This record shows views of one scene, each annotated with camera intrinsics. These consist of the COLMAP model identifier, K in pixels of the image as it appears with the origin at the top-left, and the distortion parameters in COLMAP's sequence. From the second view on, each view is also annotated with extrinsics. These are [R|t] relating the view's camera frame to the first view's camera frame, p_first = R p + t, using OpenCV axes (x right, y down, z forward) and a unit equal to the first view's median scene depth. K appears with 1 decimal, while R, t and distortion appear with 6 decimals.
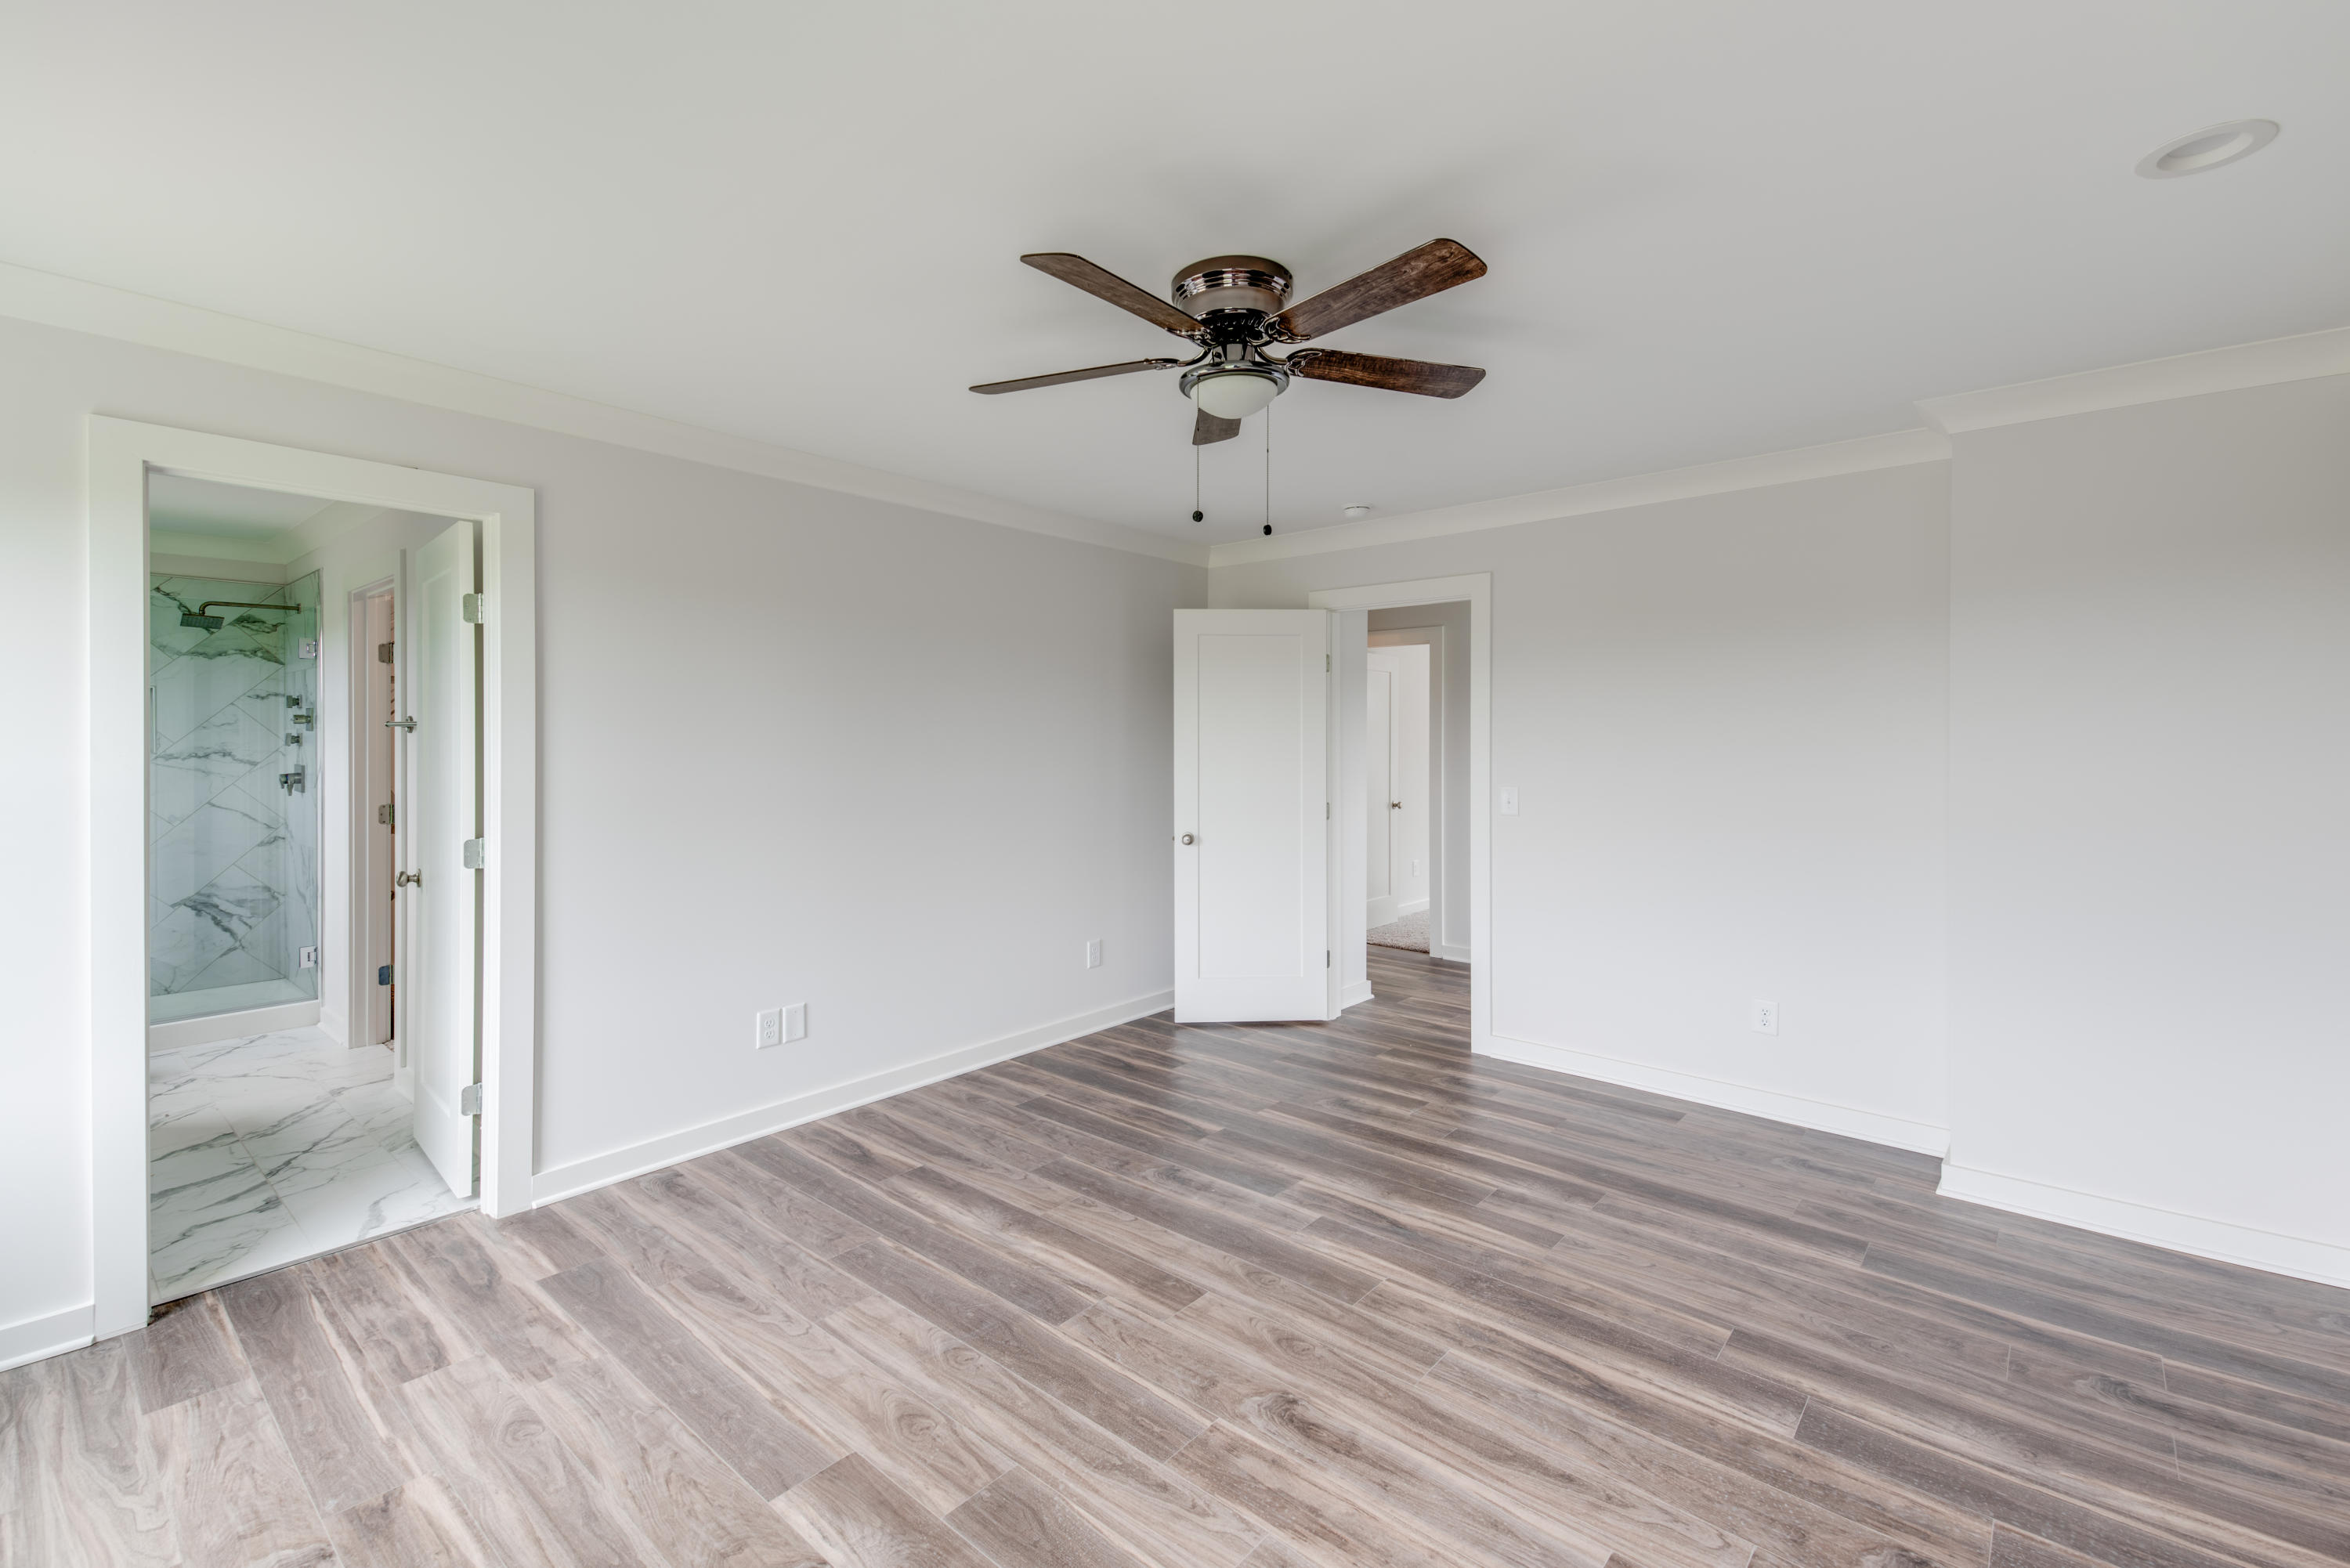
lens RADIAL K [[1004.2, 0, 1176.7], [0, 1004.2, 745.8], [0, 0, 1]] dist [0.044081, -0.017967]
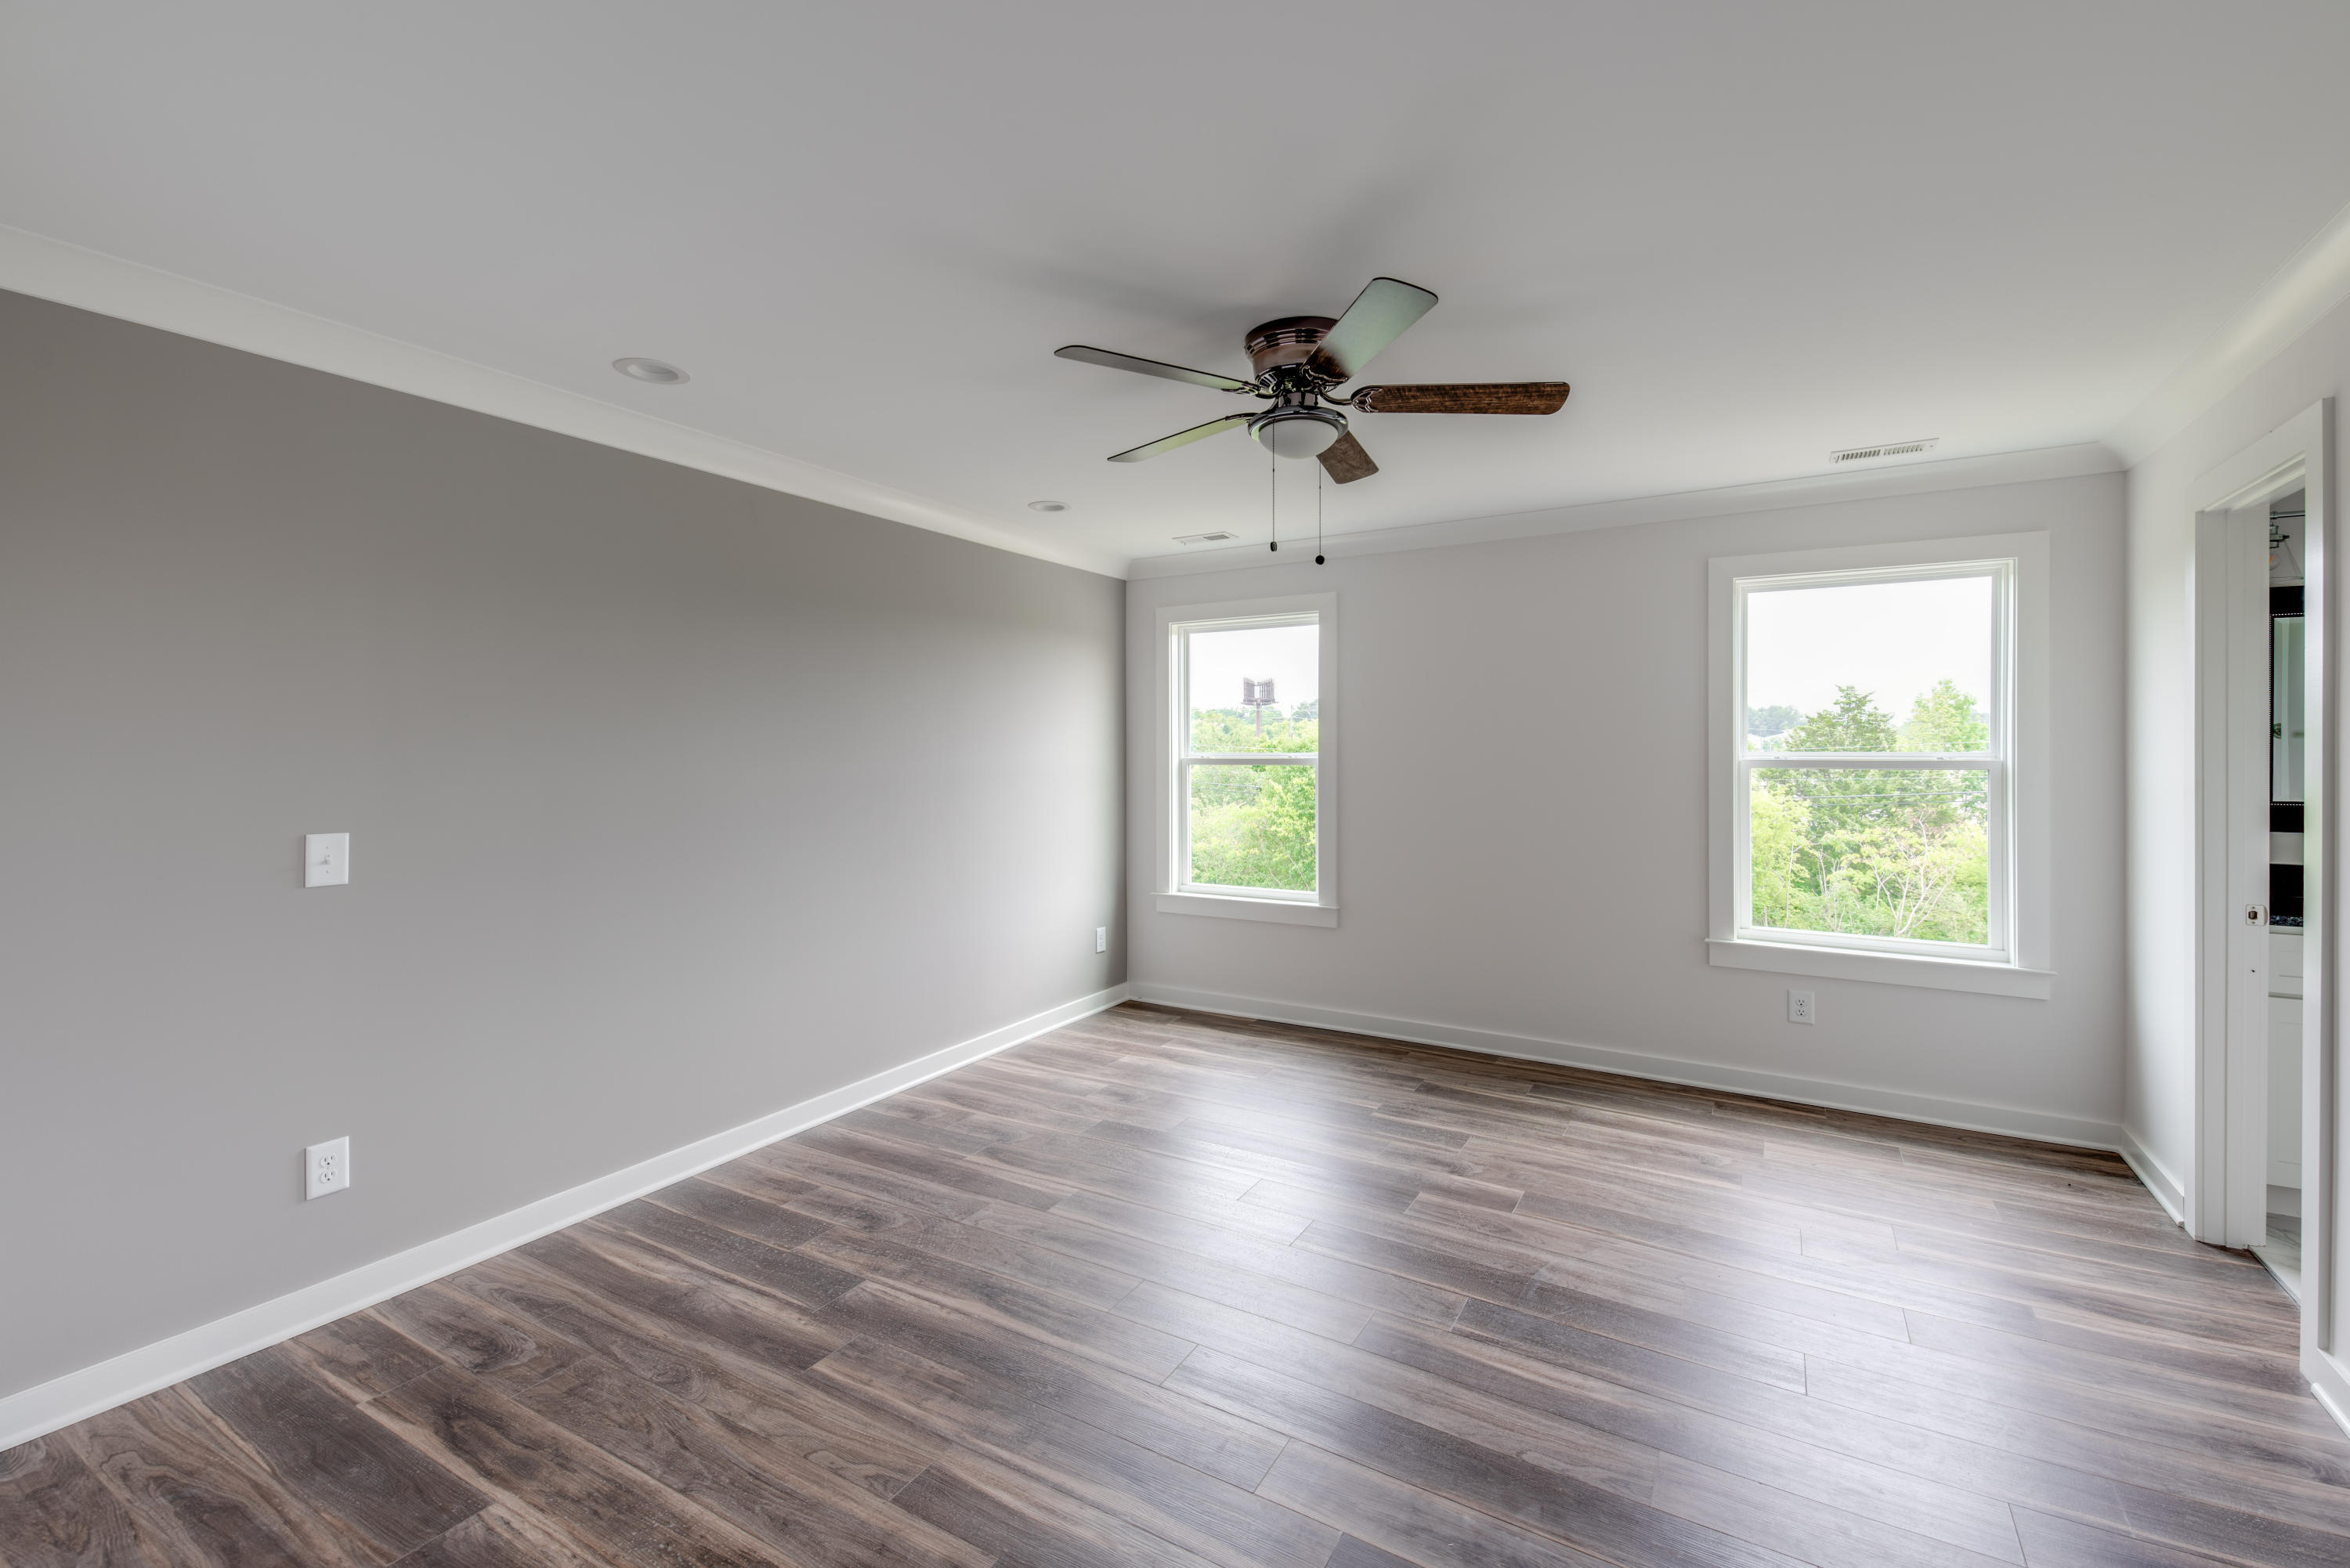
lens RADIAL K [[1004.2, 0, 1176.7], [0, 1004.2, 745.8], [0, 0, 1]] dist [0.044081, -0.017967]
pose [[-0.983303, 0.002913, -0.181950, 0.404162], [0.002215, 0.999989, 0.004042, -0.014544], [0.181960, 0.003572, -0.983299, 2.144891]]
